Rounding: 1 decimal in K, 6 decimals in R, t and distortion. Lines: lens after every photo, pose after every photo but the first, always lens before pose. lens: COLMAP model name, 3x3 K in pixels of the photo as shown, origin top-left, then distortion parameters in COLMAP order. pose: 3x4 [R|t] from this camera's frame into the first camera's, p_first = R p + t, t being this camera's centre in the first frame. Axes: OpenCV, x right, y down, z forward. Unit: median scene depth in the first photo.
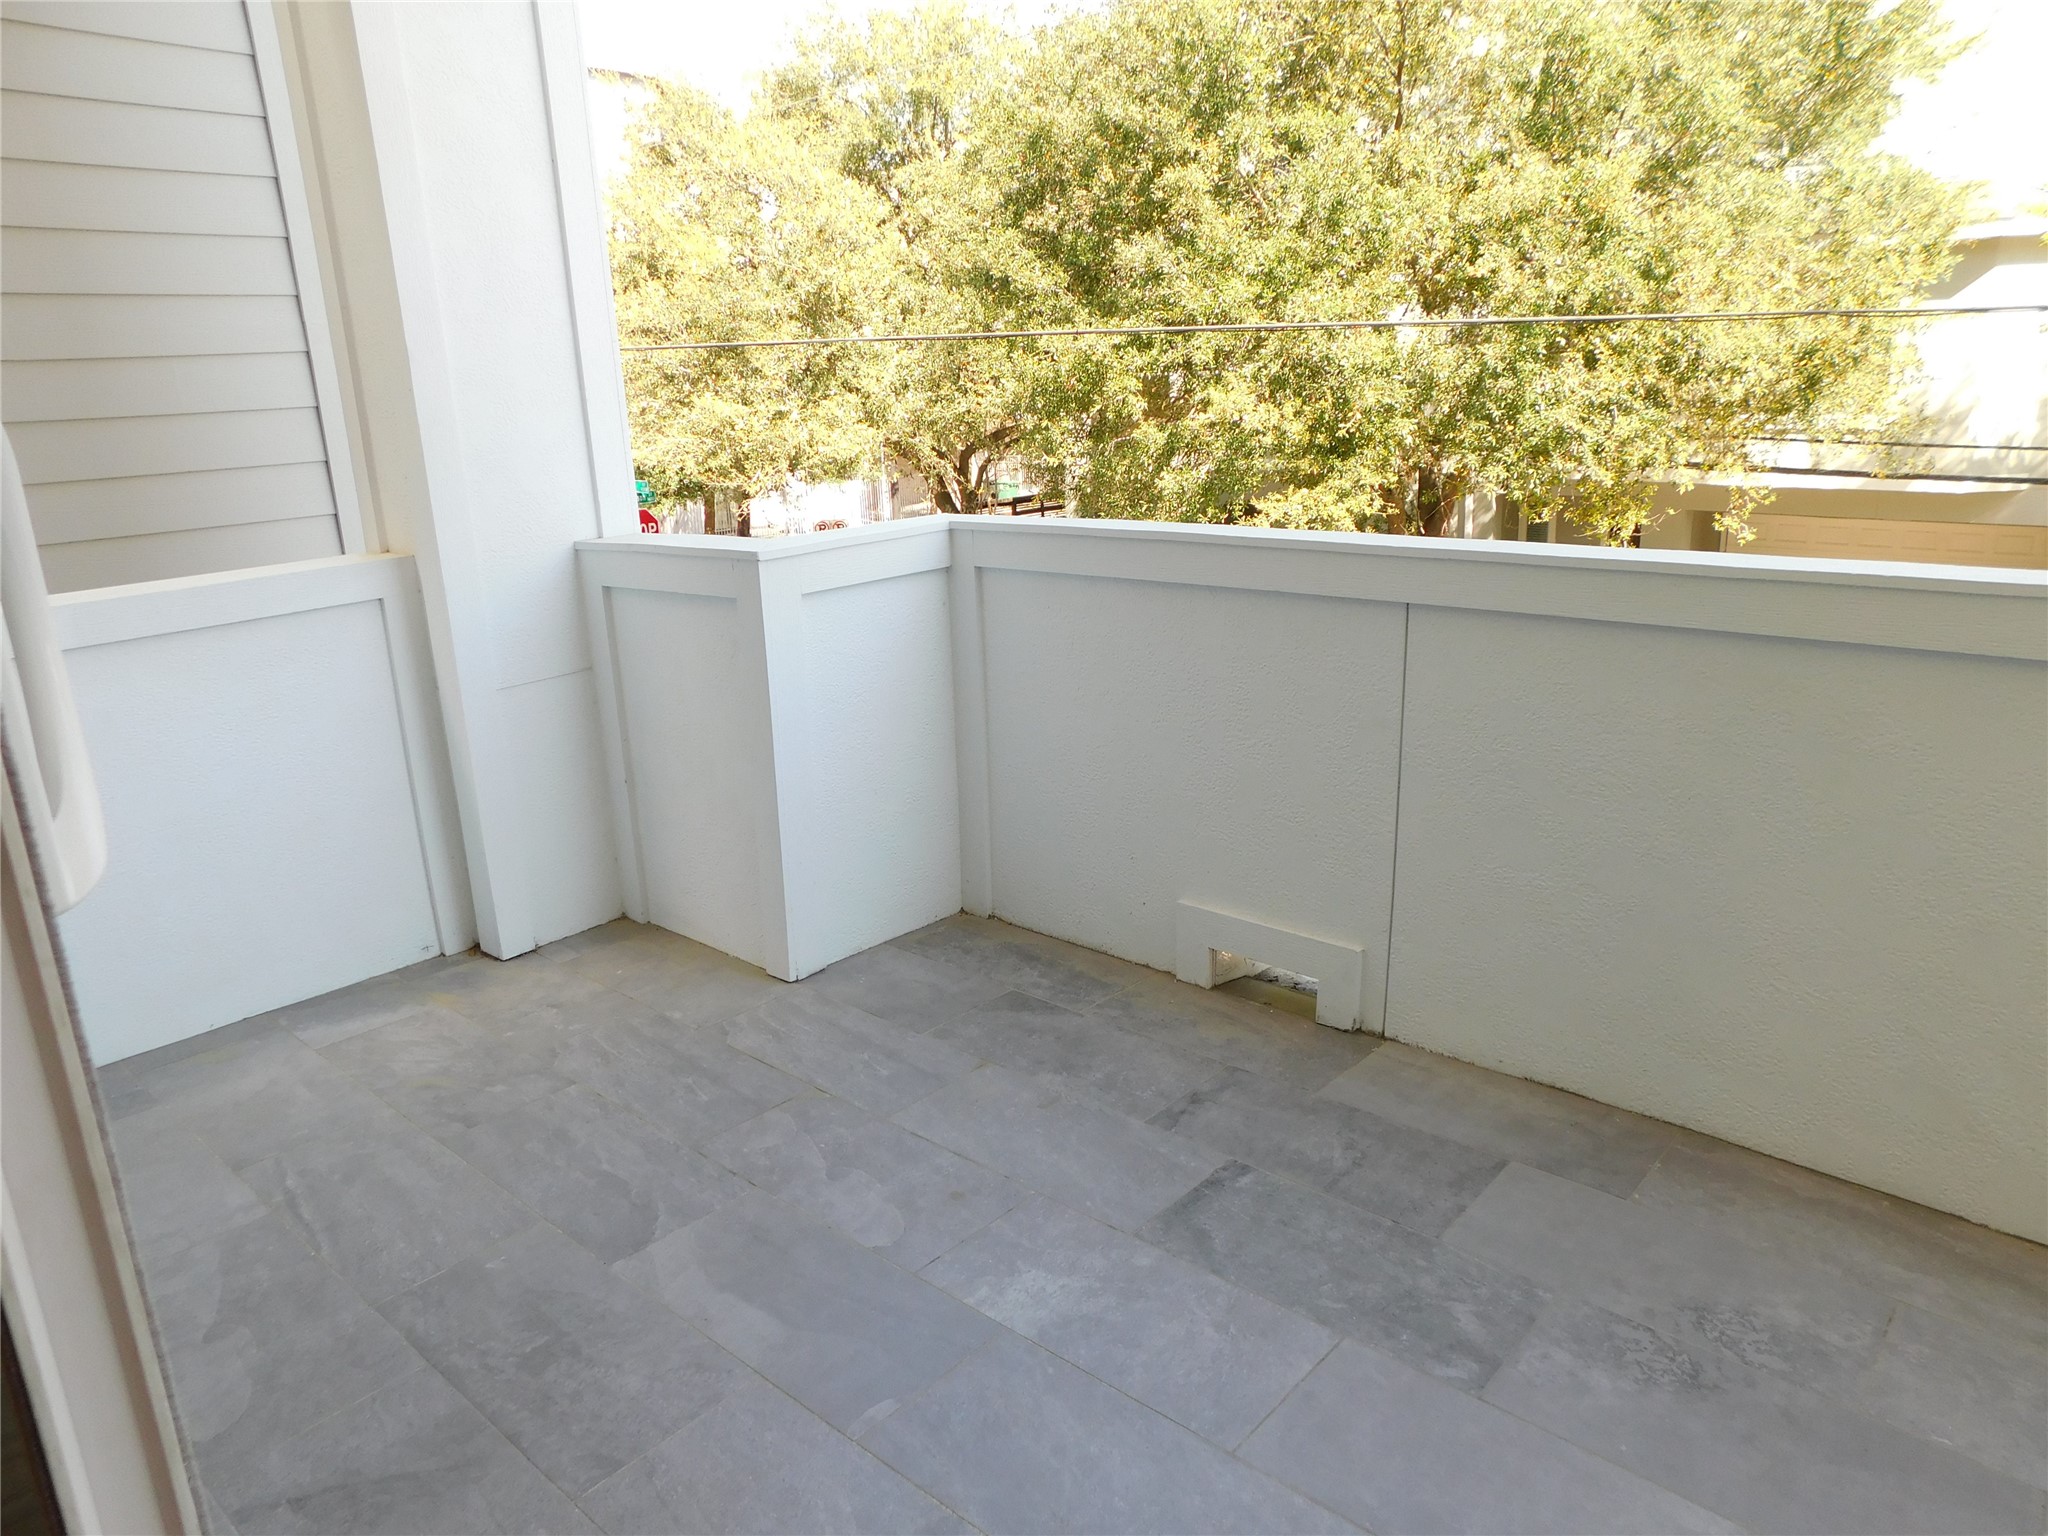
lens RADIAL K [[1364.3, 0, 1029.2], [0, 1364.3, 769.9], [0, 0, 1]] dist [-0.054165, 0.055341]
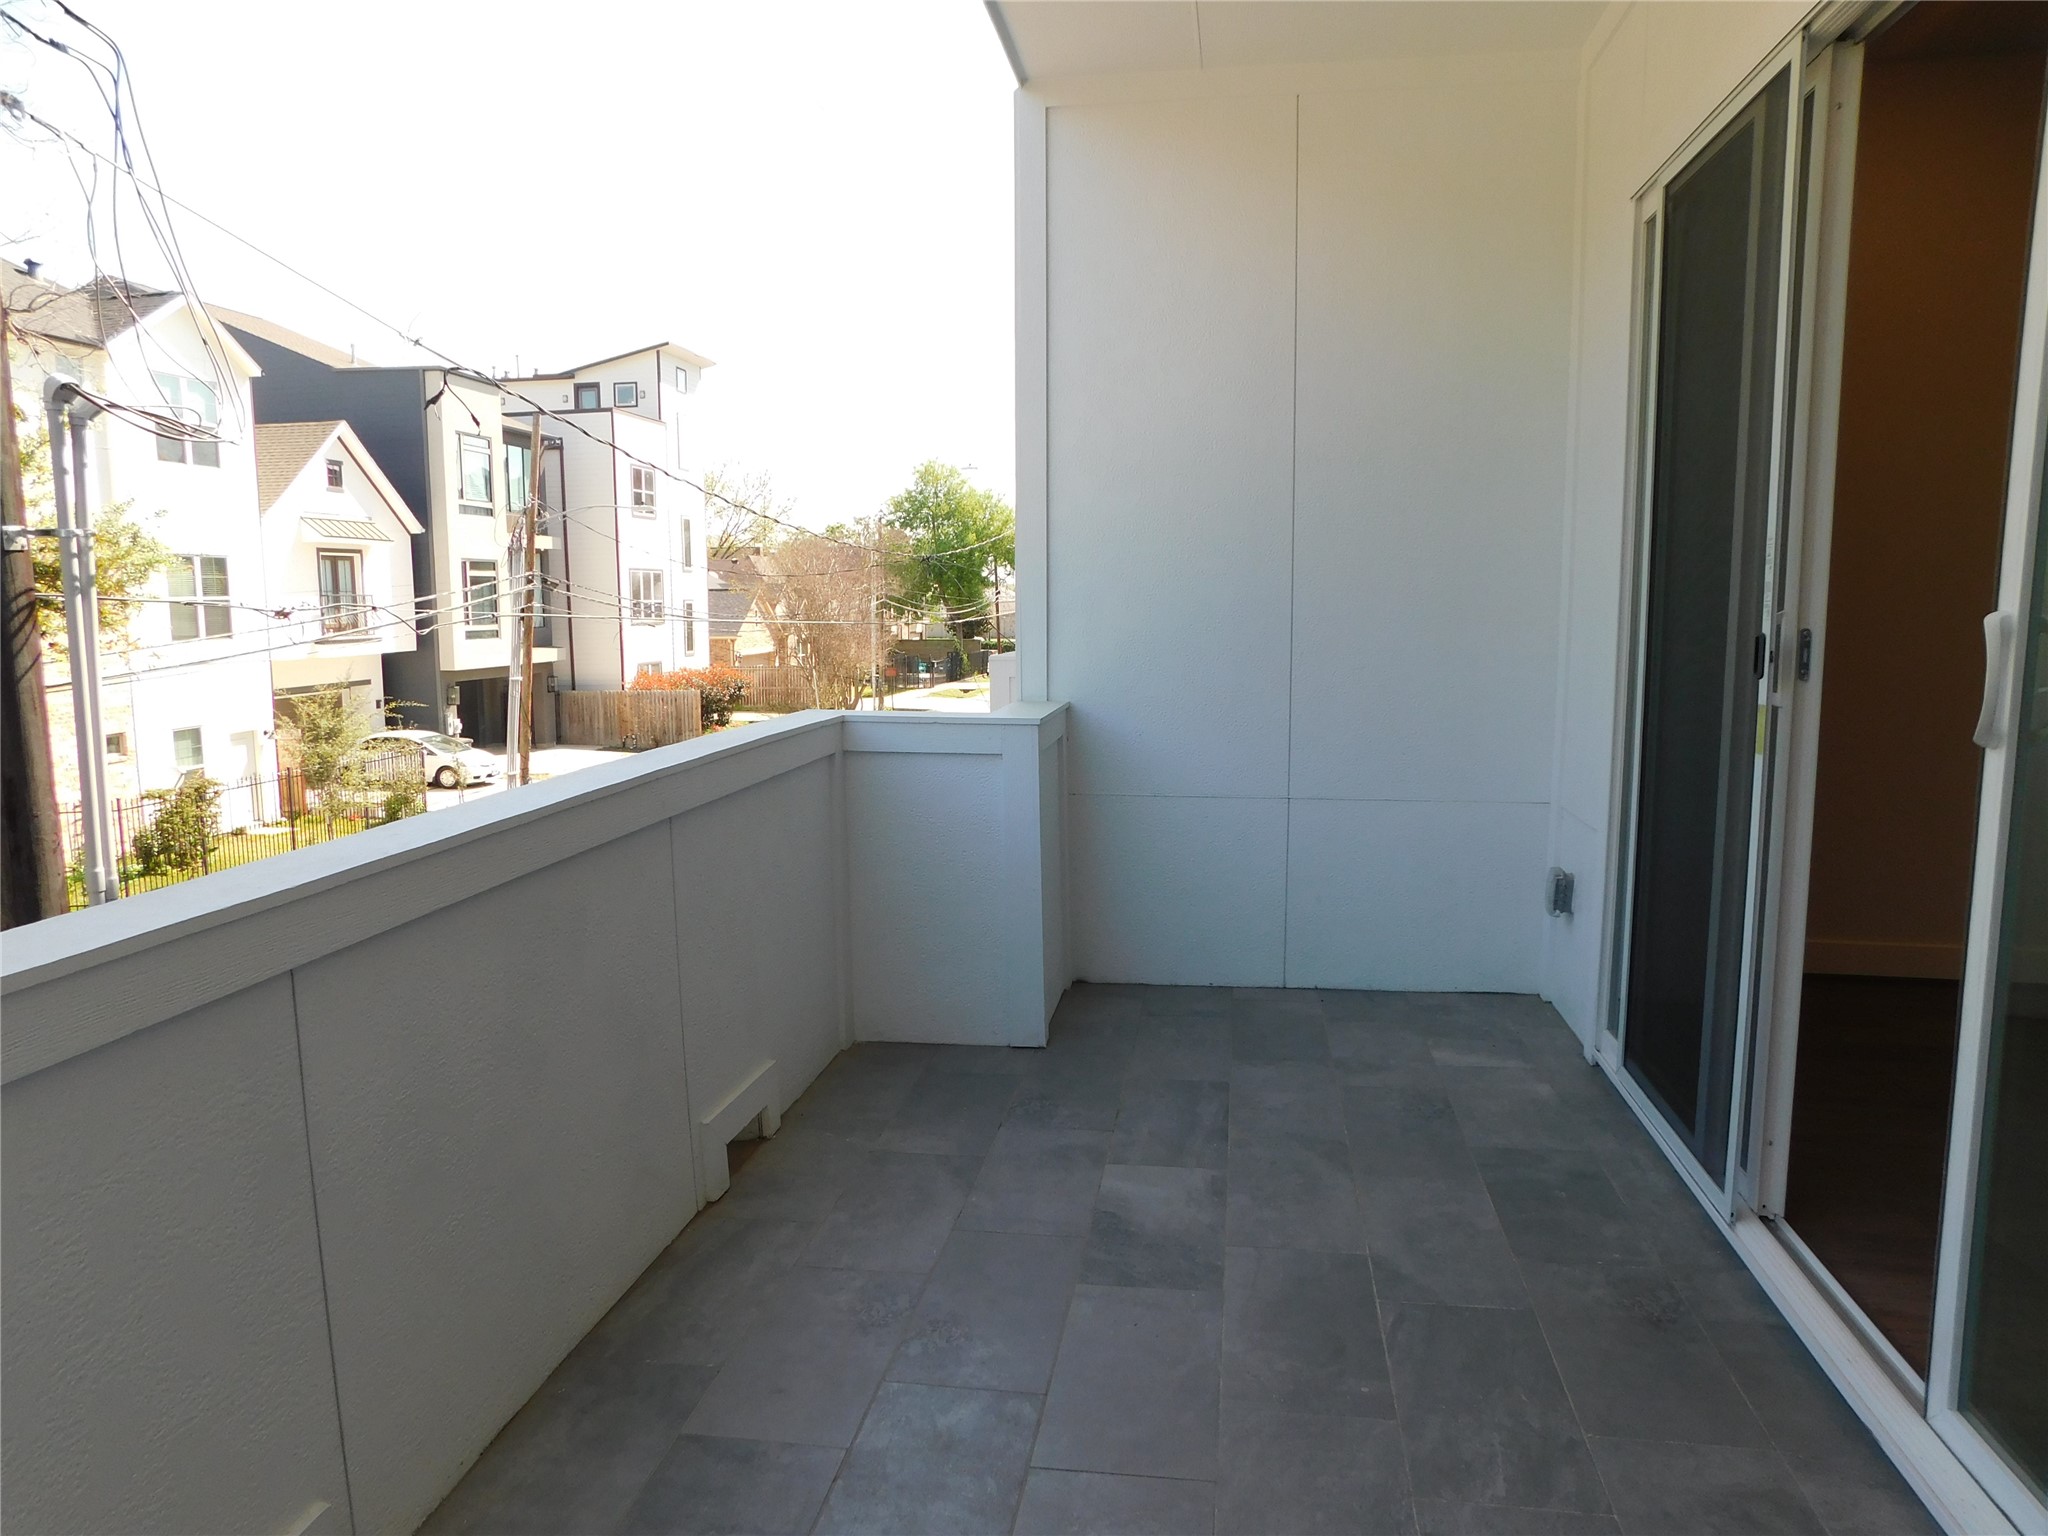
lens RADIAL K [[1364.3, 0, 1017.2], [0, 1364.3, 767.6], [0, 0, 1]] dist [-0.054165, 0.055341]
pose [[-0.535552, -0.073513, 0.841296, -0.521665], [0.255292, 0.935502, 0.244258, -0.313335], [-0.804991, 0.345589, -0.482243, 1.074728]]
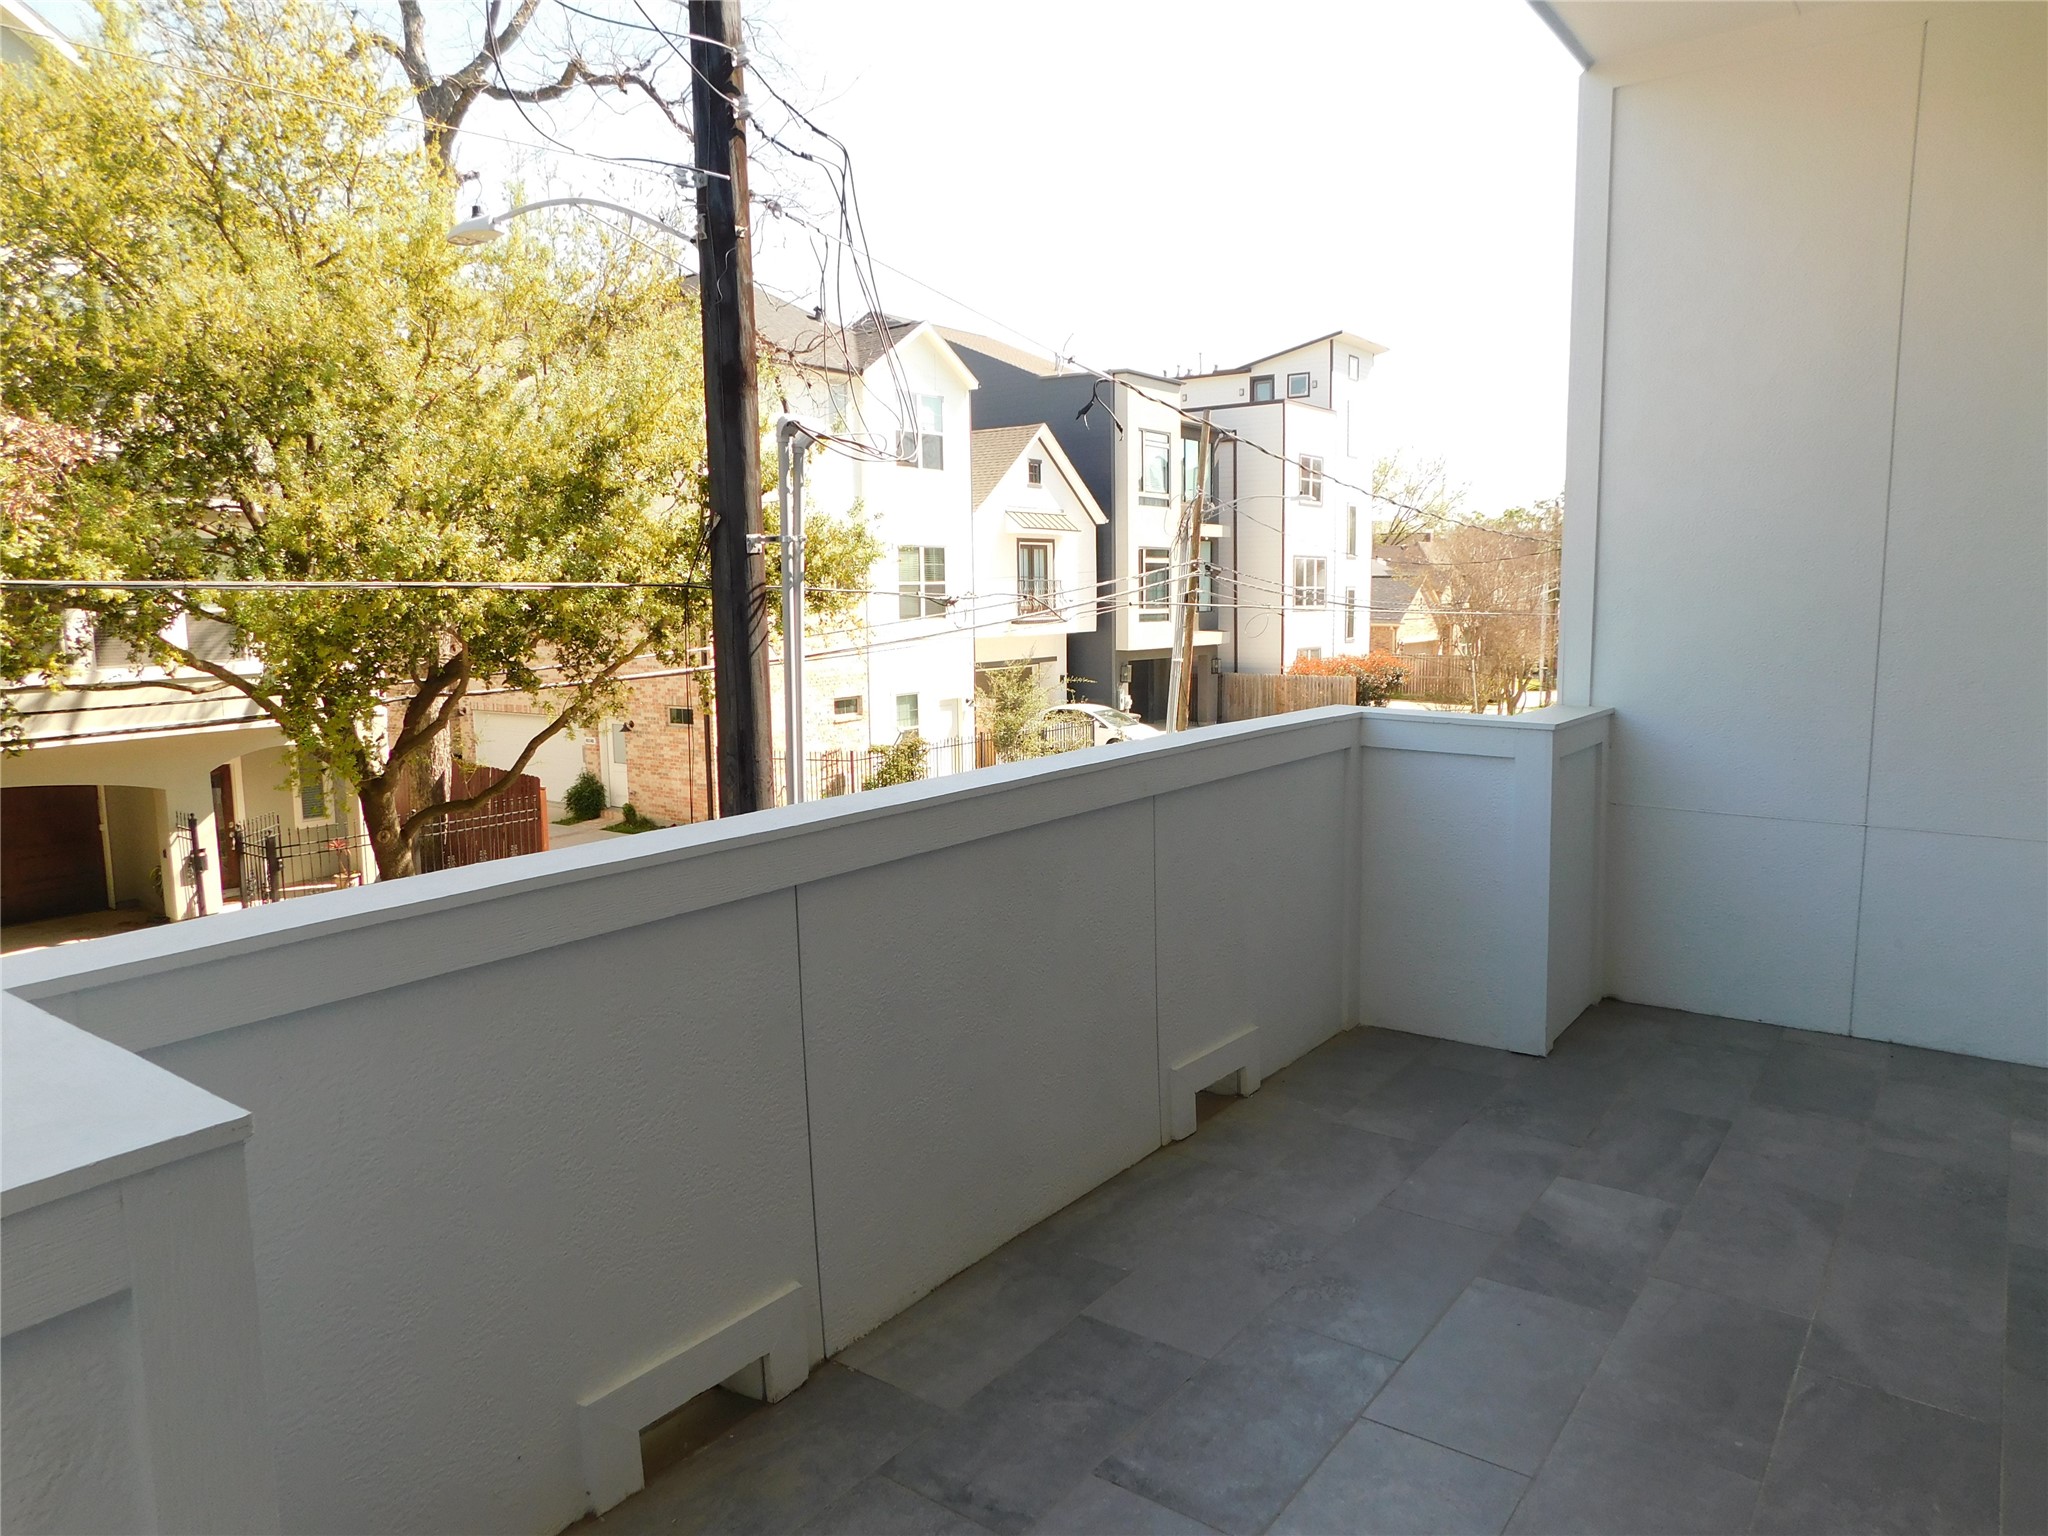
lens RADIAL K [[1364.3, 0, 1027.1], [0, 1364.3, 779.1], [0, 0, 1]] dist [-0.054165, 0.055341]
pose [[-0.087740, -0.111560, 0.989877, -0.692379], [0.283942, 0.949684, 0.132198, -0.290181], [-0.954819, 0.292667, -0.051648, 0.943878]]
